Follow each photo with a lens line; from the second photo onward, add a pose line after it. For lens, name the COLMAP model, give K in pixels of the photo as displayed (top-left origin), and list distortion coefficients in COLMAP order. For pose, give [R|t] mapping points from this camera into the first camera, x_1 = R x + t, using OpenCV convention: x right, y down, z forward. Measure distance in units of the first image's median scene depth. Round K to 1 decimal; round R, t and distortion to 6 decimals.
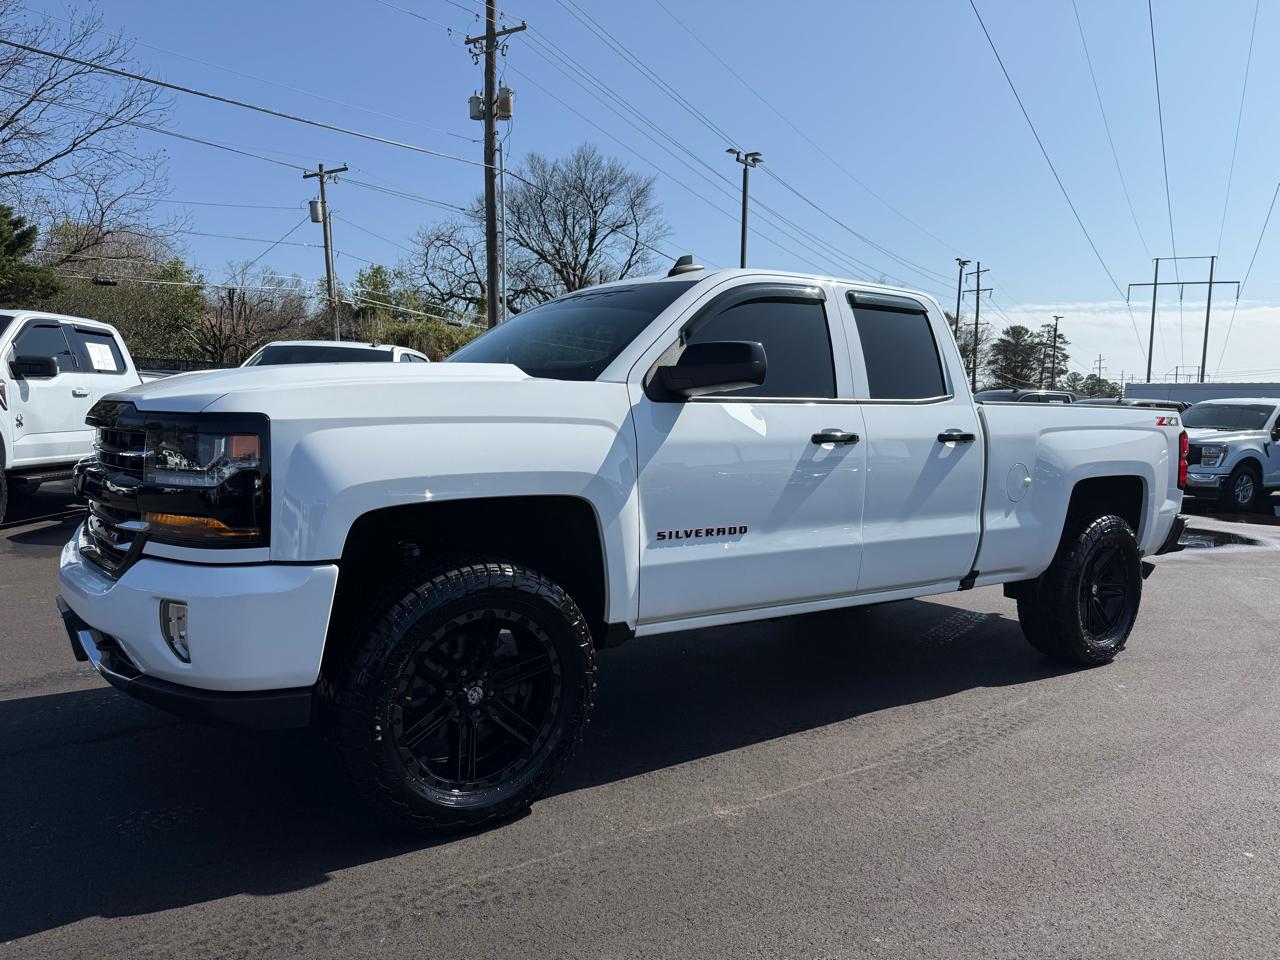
lens RADIAL K [[906.7, 0, 640.0], [0, 906.7, 480.0], [0, 0, 1]] dist [0.065213, -0.084289]
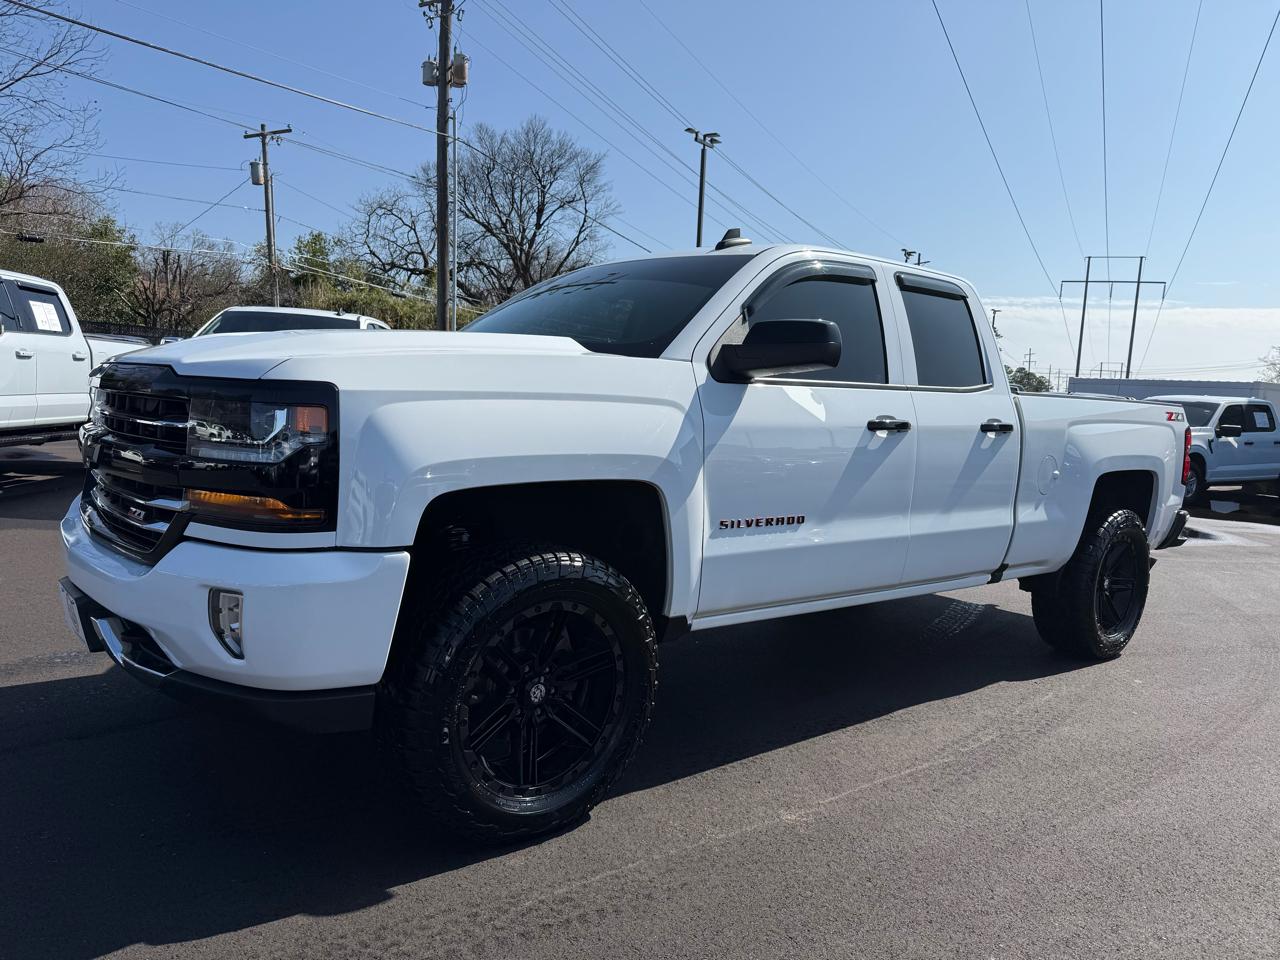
lens RADIAL K [[910.4, 0, 638.0], [0, 910.4, 476.0], [0, 0, 1]] dist [0.044322, -0.051885]
pose [[0.997520, 0.022808, 0.066584, -0.031653], [-0.023937, 0.999582, 0.016197, -0.000573], [-0.066187, -0.017751, 0.997649, 0.015344]]
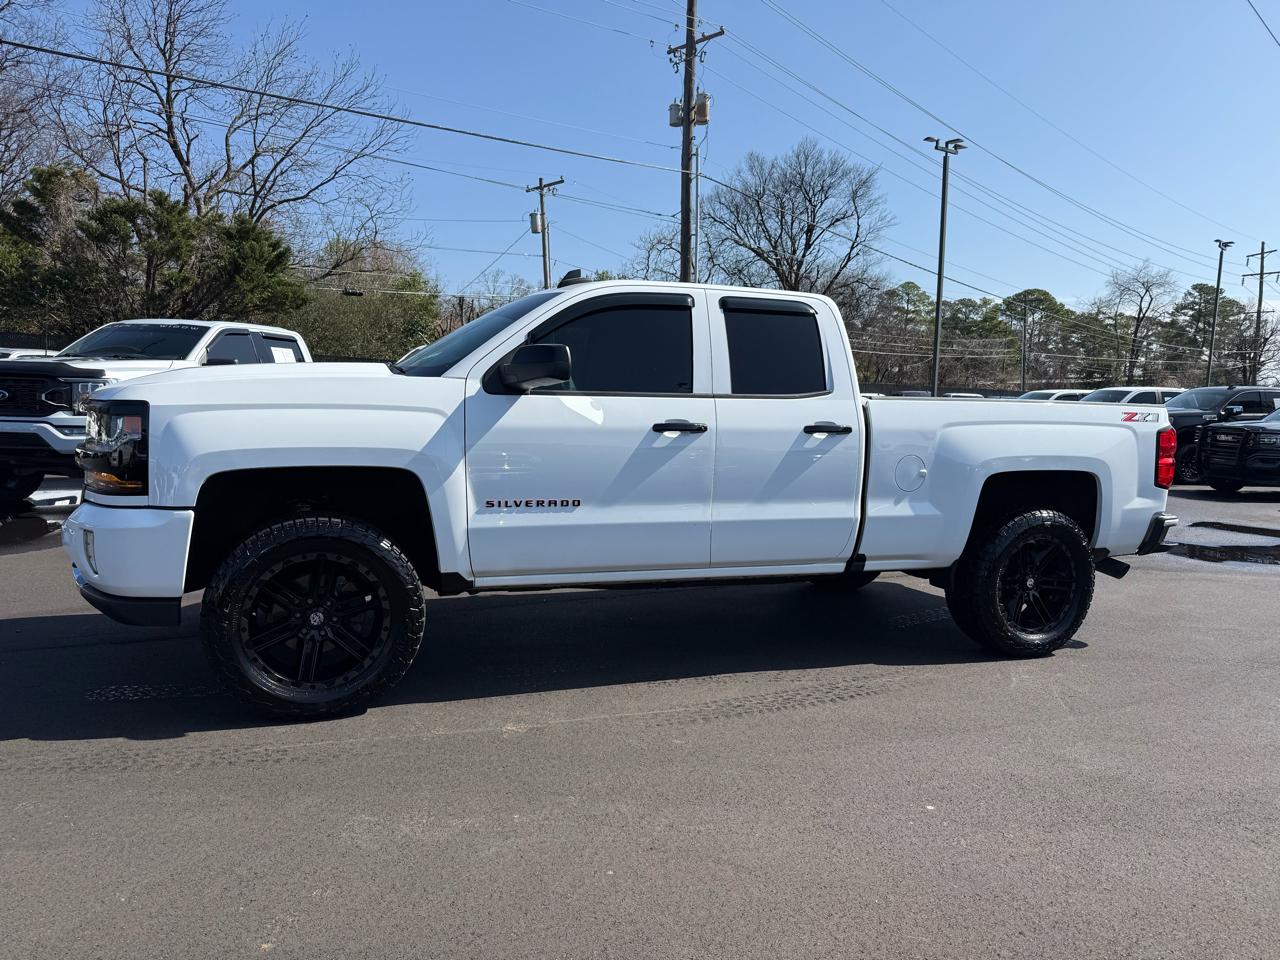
lens RADIAL K [[907.7, 0, 640.0], [0, 907.7, 480.0], [0, 0, 1]] dist [0.055037, -0.083667]
pose [[0.967503, 0.025868, -0.251532, 0.128264], [-0.025042, 0.999665, 0.006485, 0.003934], [0.251616, 0.000024, 0.967827, -0.032464]]
